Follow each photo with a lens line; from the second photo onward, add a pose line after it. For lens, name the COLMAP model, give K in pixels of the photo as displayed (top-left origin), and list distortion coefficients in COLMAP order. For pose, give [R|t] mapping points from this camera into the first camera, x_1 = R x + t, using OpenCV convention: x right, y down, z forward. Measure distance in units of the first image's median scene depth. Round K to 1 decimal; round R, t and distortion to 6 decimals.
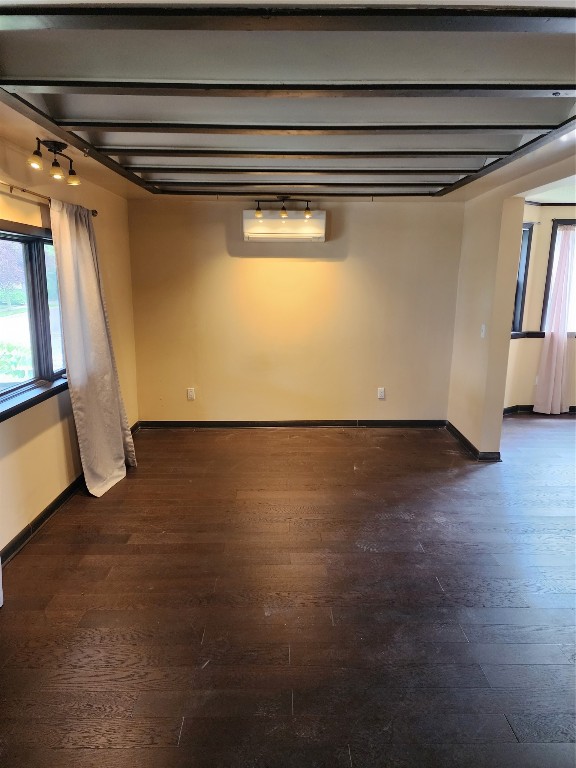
lens RADIAL K [[512.7, 0, 286.3], [0, 512.7, 382.1], [0, 0, 1]] dist [0.083934, -0.075956]
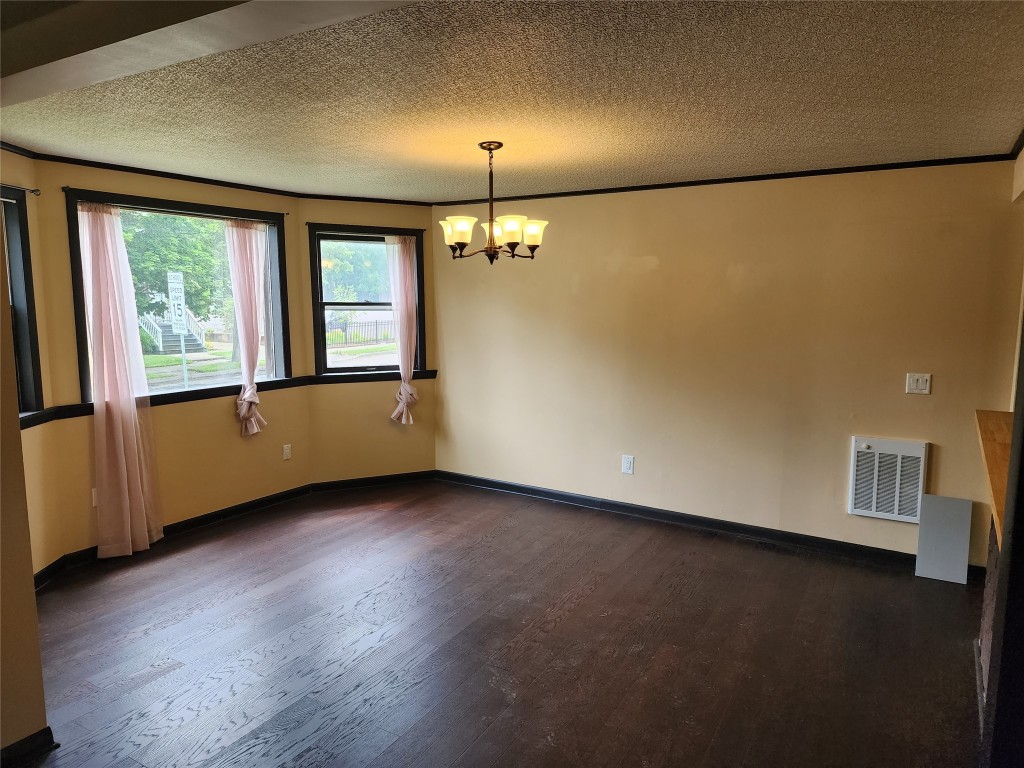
lens RADIAL K [[683.7, 0, 511.3], [0, 683.7, 388.1], [0, 0, 1]] dist [0.083934, -0.075956]
pose [[0.529235, -0.135557, 0.837577, 0.137142], [0.157691, 0.985671, 0.059886, -0.086411], [-0.833693, 0.100385, 0.543028, 0.273504]]
